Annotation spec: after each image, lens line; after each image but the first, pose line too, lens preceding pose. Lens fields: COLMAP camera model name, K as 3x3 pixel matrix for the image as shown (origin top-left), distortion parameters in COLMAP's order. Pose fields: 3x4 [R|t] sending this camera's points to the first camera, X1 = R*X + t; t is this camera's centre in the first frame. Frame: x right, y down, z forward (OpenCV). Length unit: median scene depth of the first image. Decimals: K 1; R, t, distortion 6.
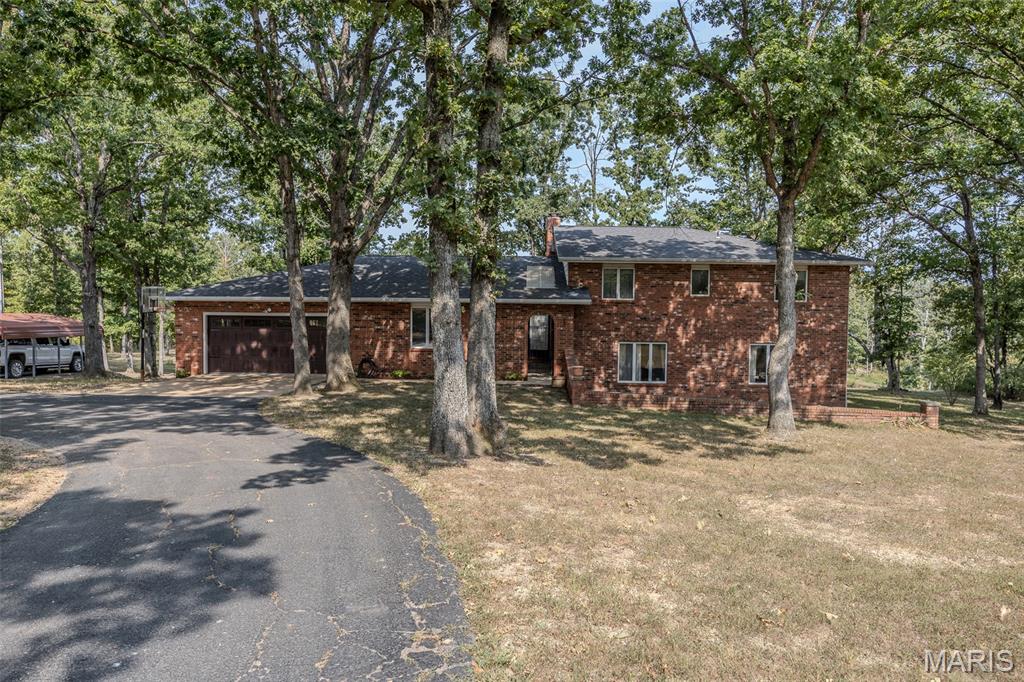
lens RADIAL K [[694.6, 0, 510.6], [0, 694.6, 335.0], [0, 0, 1]] dist [0.008589, 0.001452]
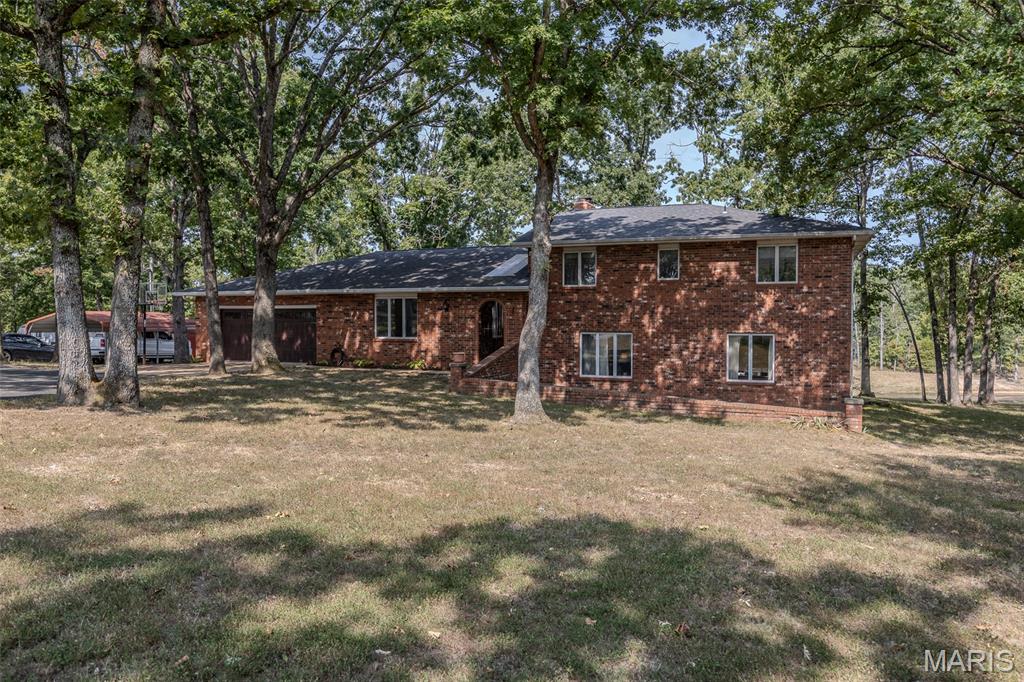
lens RADIAL K [[776.0, 0, 511.9], [0, 776.0, 339.9], [0, 0, 1]] dist [0.010871, 0.002092]
pose [[0.929631, 0.000529, -0.368492, 0.450344], [-0.003487, 0.999967, -0.007362, 0.027874], [0.368475, 0.008129, 0.929602, 0.016022]]
